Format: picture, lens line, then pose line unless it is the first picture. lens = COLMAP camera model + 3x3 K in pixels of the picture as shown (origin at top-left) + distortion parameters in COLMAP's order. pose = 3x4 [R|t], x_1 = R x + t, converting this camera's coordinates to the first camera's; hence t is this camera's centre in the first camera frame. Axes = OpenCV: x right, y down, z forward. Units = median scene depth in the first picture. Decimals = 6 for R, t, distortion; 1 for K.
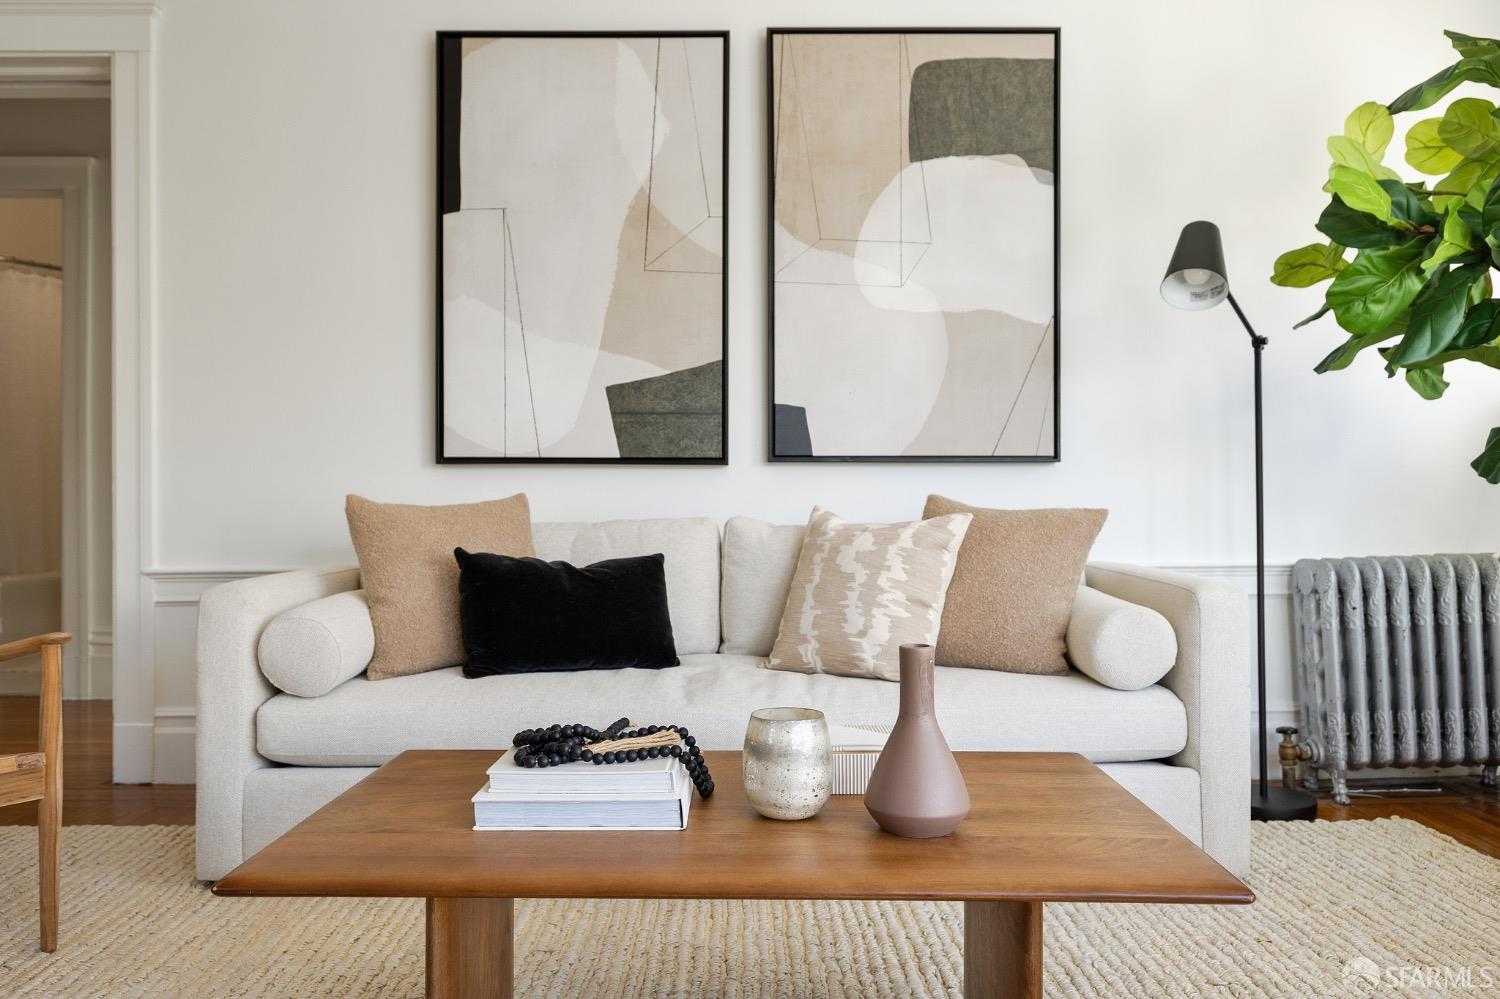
lens RADIAL K [[1125.5, 0, 747.1], [0, 1125.5, 493.0], [0, 0, 1]] dist [-0.007839, -0.002410]
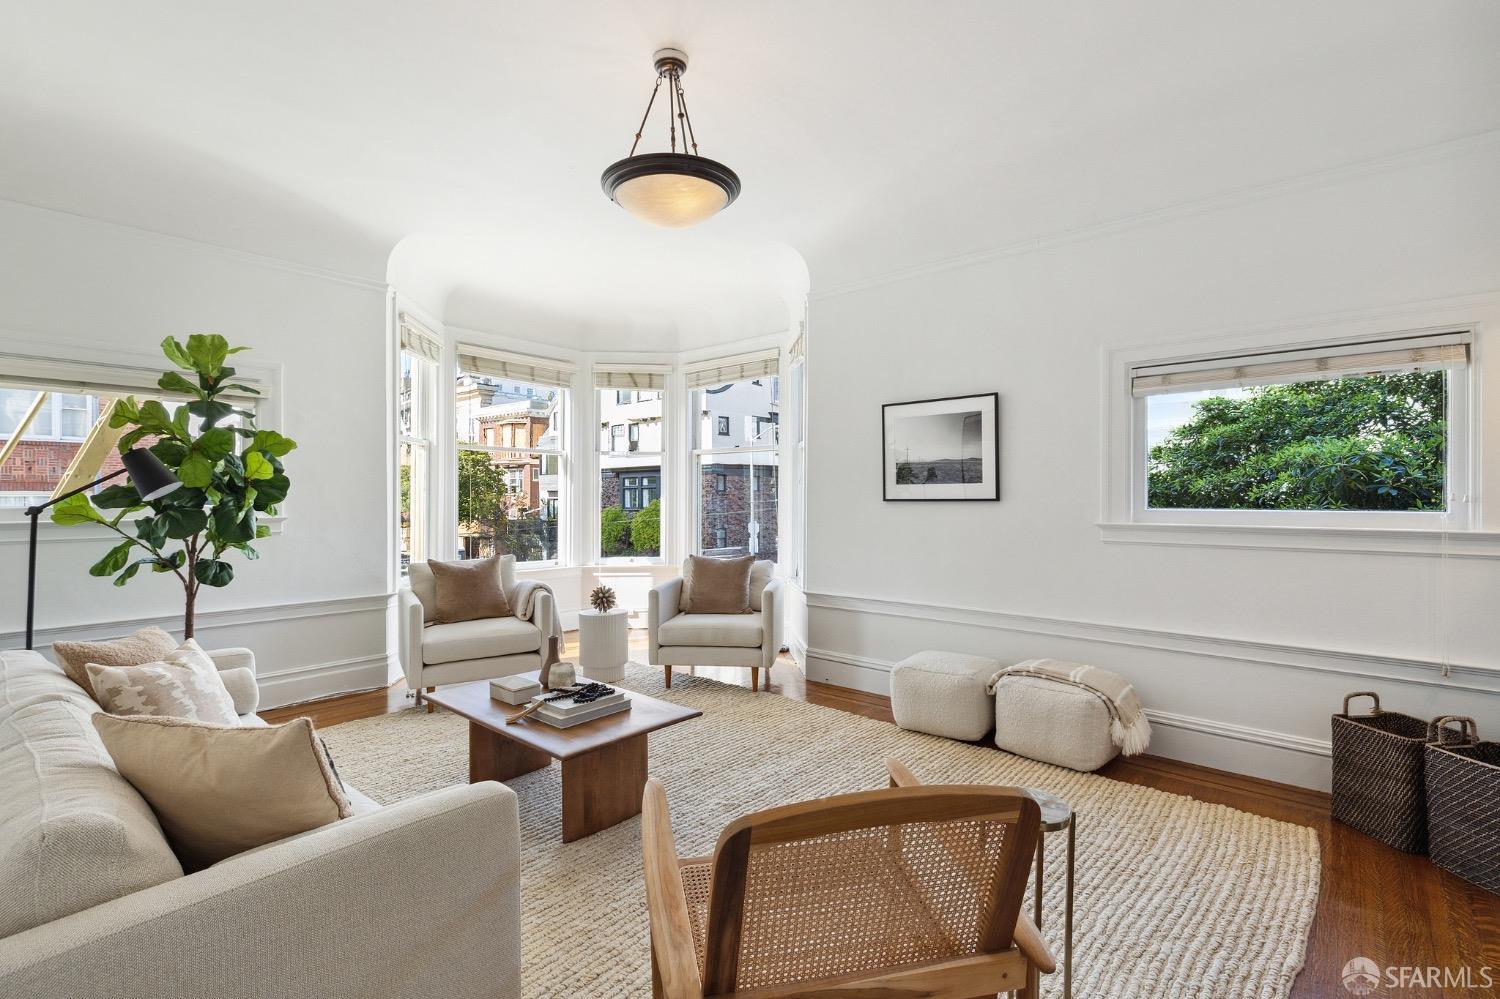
lens RADIAL K [[691.6, 0, 750.0], [0, 691.6, 499.5], [0, 0, 1]] dist [-0.003037, -0.000490]
pose [[-0.758488, 0.001199, 0.651686, -0.786683], [0.000263, 0.999999, -0.001534, -0.135520], [-0.651687, -0.000992, -0.758488, 0.975930]]
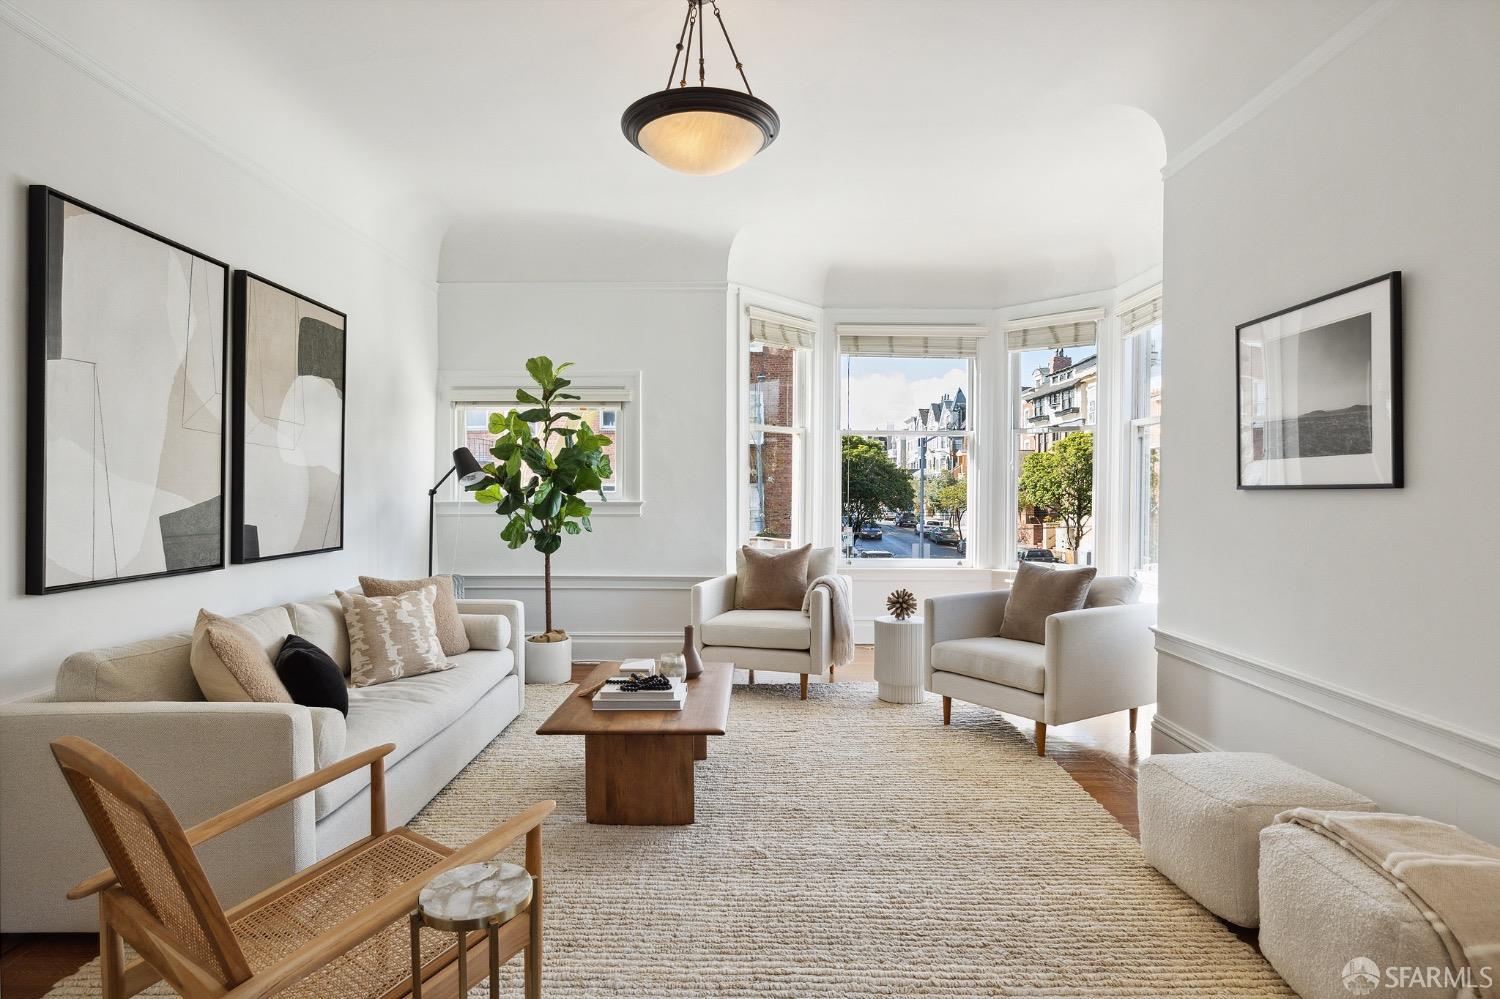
lens RADIAL K [[797.7, 0, 750.0], [0, 797.7, 499.5], [0, 0, 1]] dist [-0.001796, -0.000004]
pose [[-0.004317, -0.009924, 0.999941, -1.027972], [-0.006757, 0.999928, 0.009895, -0.127487], [-0.999968, -0.006714, -0.004383, 0.338741]]
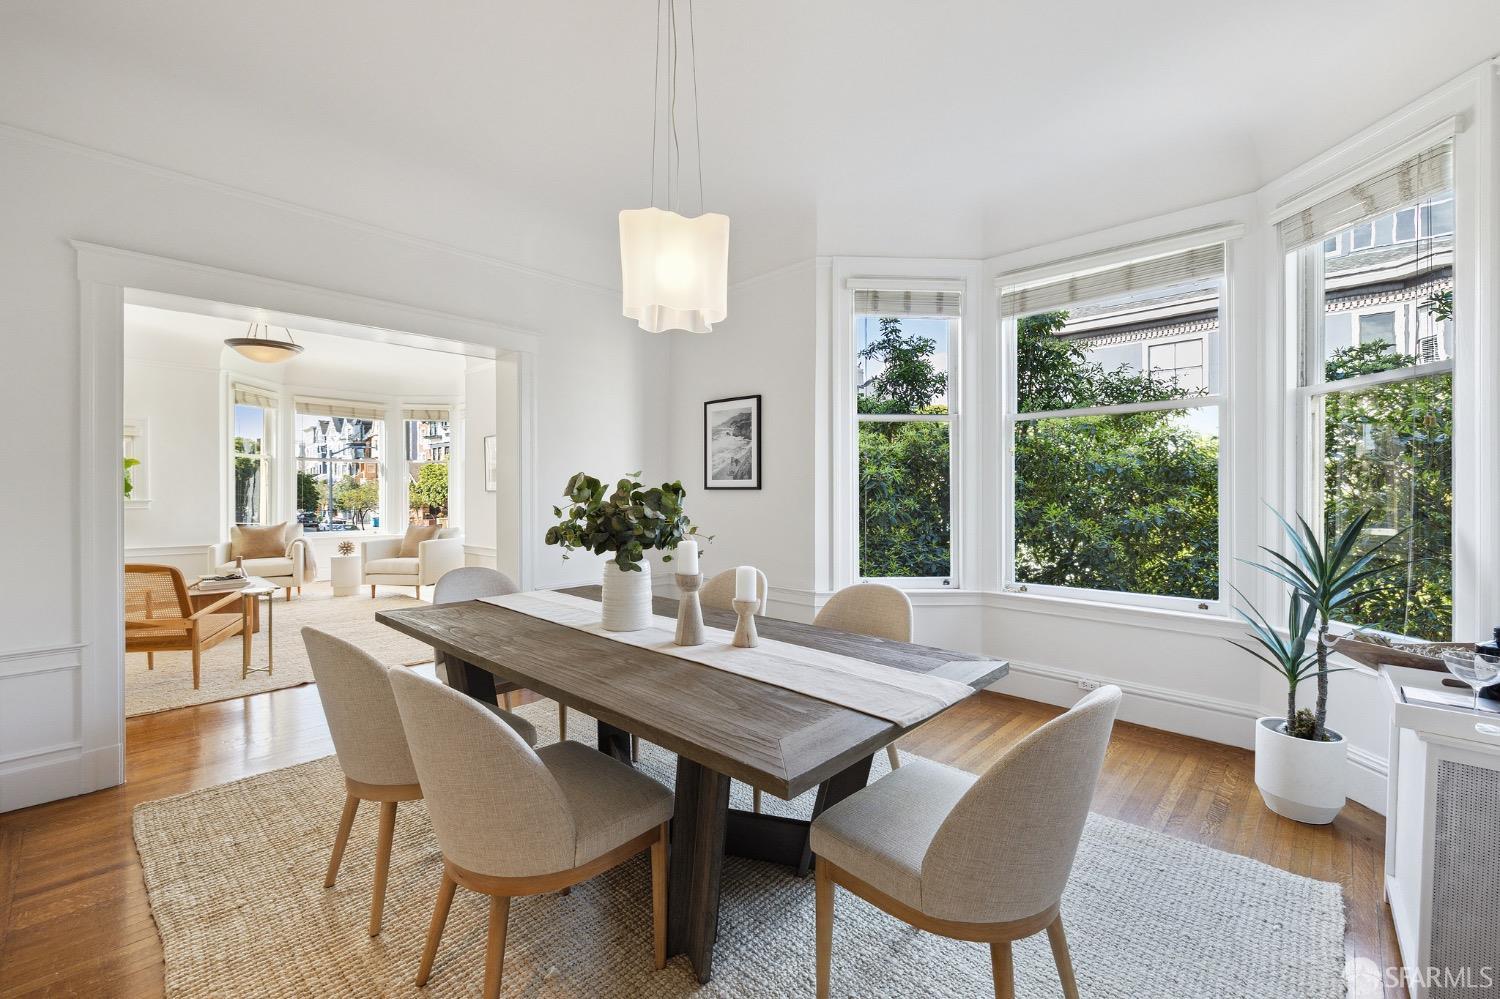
lens RADIAL K [[627.4, 0, 750.9], [0, 627.4, 492.2], [0, 0, 1]] dist [0.001280, -0.000371]
pose [[-0.729889, 0.003940, 0.683554, -2.266554], [0.000210, 0.999985, -0.005540, -0.118305], [-0.683566, -0.003900, -0.729879, 0.729490]]
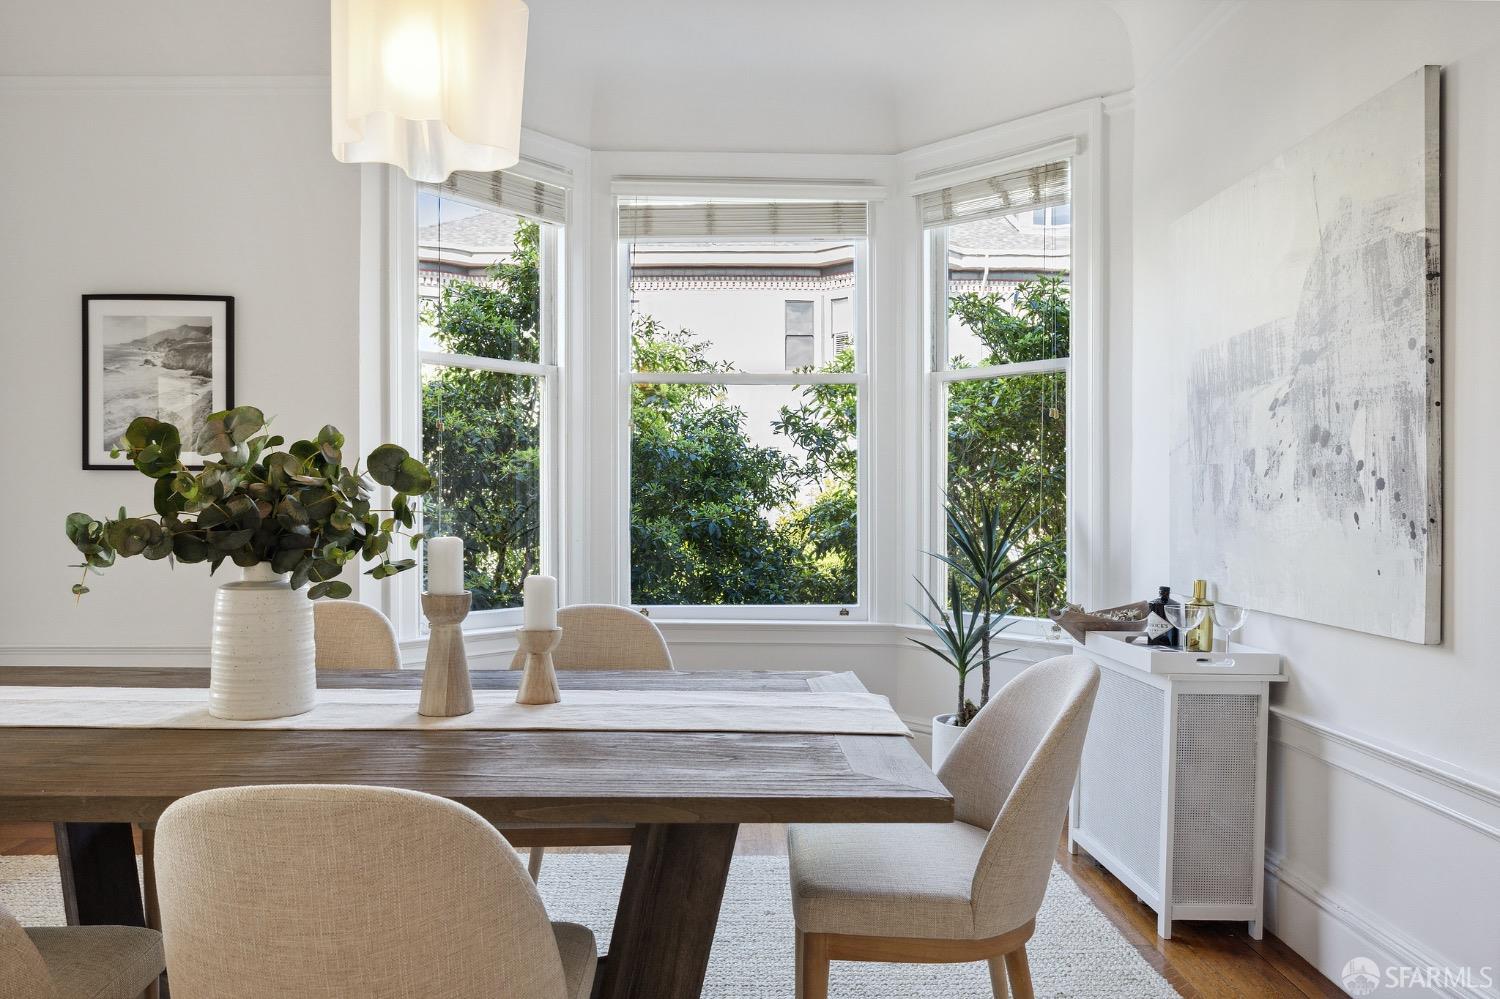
lens RADIAL K [[999.5, 0, 750.0], [0, 999.5, 499.5], [0, 0, 1]] dist [-0.002664, -0.000852]
pose [[-0.999879, 0.001802, -0.015429, -1.956271], [0.001895, 0.999980, -0.006063, -0.090954], [0.015418, -0.006091, -0.999863, 0.897952]]
